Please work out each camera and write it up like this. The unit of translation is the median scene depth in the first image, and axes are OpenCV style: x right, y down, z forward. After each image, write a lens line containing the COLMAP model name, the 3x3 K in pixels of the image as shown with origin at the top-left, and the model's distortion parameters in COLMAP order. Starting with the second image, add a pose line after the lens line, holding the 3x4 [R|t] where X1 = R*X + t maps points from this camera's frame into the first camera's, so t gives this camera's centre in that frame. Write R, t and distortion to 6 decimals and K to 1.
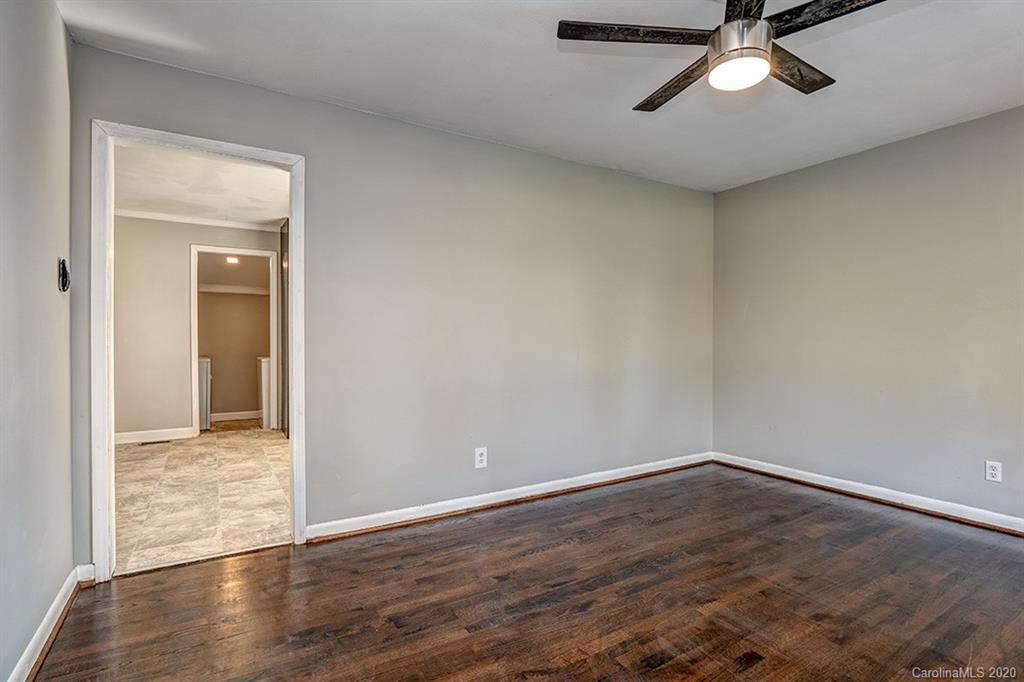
lens RADIAL K [[494.6, 0, 511.4], [0, 494.6, 344.0], [0, 0, 1]] dist [-0.010918, 0.000101]
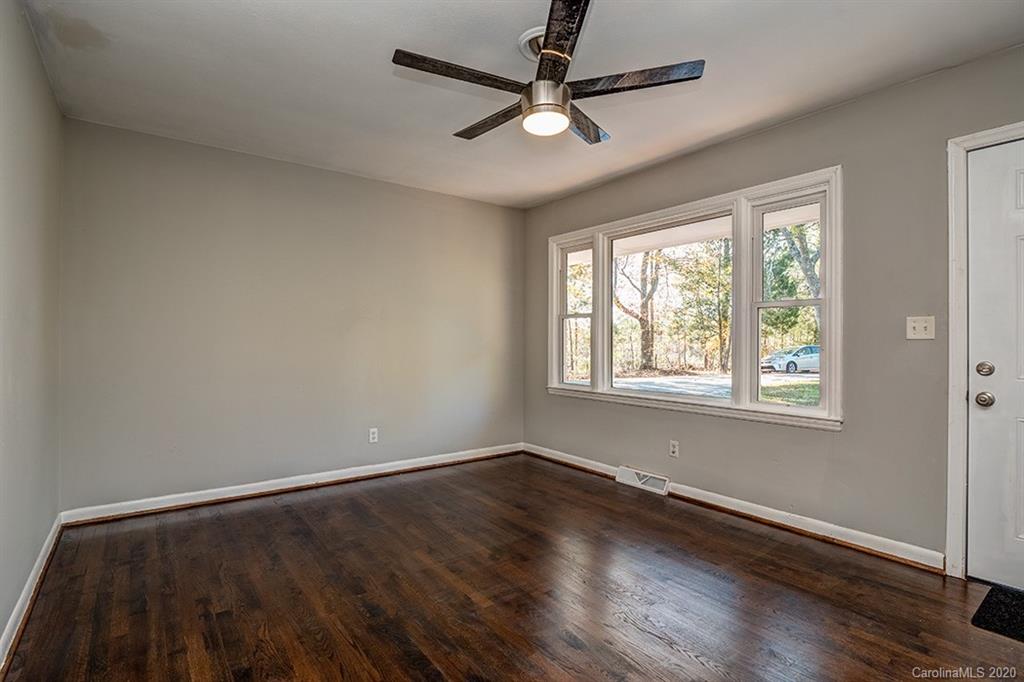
lens RADIAL K [[494.6, 0, 514.2], [0, 494.6, 344.1], [0, 0, 1]] dist [-0.010918, 0.000101]
pose [[-0.093325, -0.006802, 0.995612, -0.529930], [0.004402, 0.999964, 0.007245, -0.011391], [-0.995626, 0.005059, -0.093291, 0.847650]]
